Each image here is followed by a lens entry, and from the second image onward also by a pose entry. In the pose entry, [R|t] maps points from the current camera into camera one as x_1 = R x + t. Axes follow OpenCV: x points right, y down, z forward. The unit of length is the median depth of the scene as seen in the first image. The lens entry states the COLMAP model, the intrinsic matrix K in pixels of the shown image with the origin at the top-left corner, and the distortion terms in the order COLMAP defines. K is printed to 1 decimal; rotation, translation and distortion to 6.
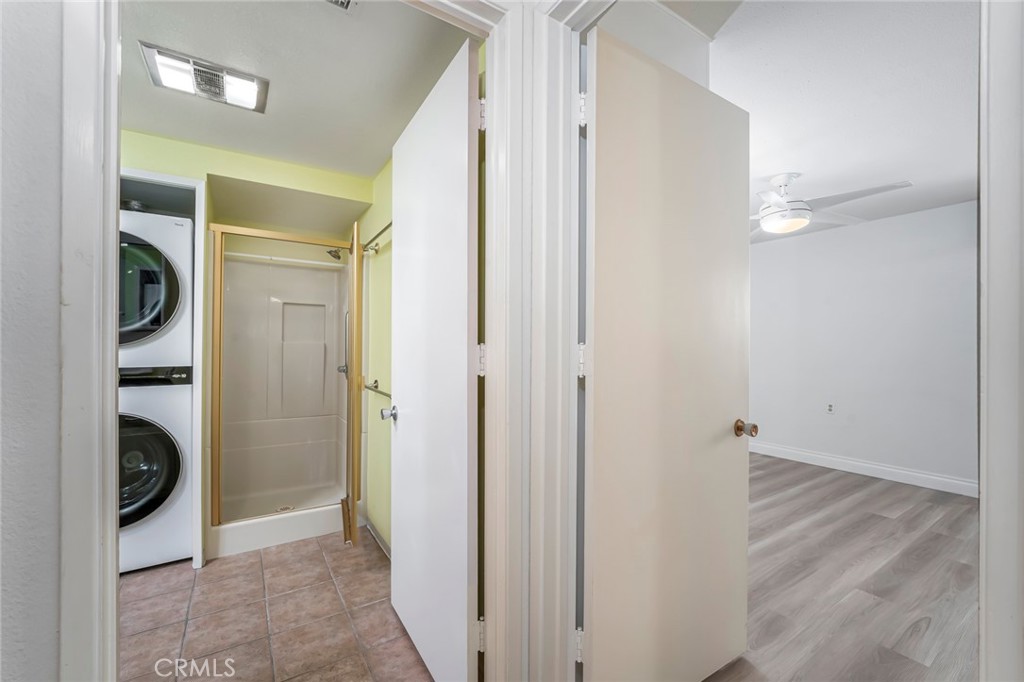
lens RADIAL K [[417.0, 0, 511.4], [0, 417.0, 350.5], [0, 0, 1]] dist [-0.009445, 0.000313]
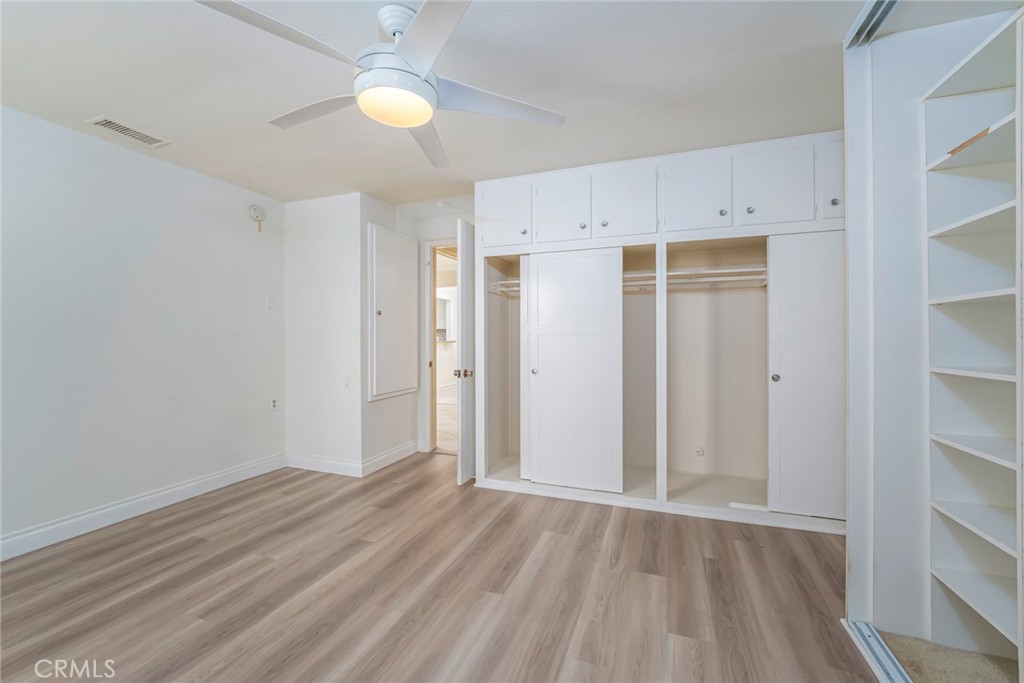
lens RADIAL K [[417.7, 0, 513.0], [0, 417.7, 339.6], [0, 0, 1]] dist [-0.011532, 0.000548]
pose [[-0.798733, 0.000227, -0.601686, 0.955615], [-0.005302, 0.999958, 0.007417, -0.003003], [0.601662, 0.009114, -0.798699, 1.688099]]
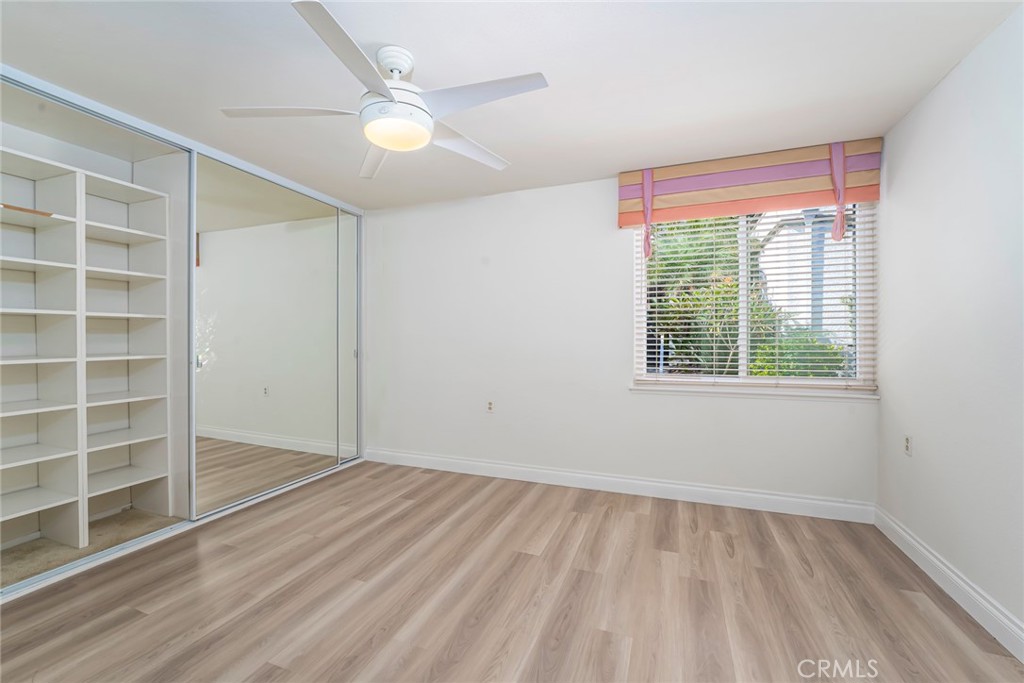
lens RADIAL K [[417.7, 0, 513.0], [0, 417.7, 339.6], [0, 0, 1]] dist [-0.011532, 0.000548]
pose [[0.808661, -0.006052, 0.588244, 0.474355], [0.005022, 0.999982, 0.003384, 0.001197], [-0.588254, 0.000217, 0.808676, 0.439795]]
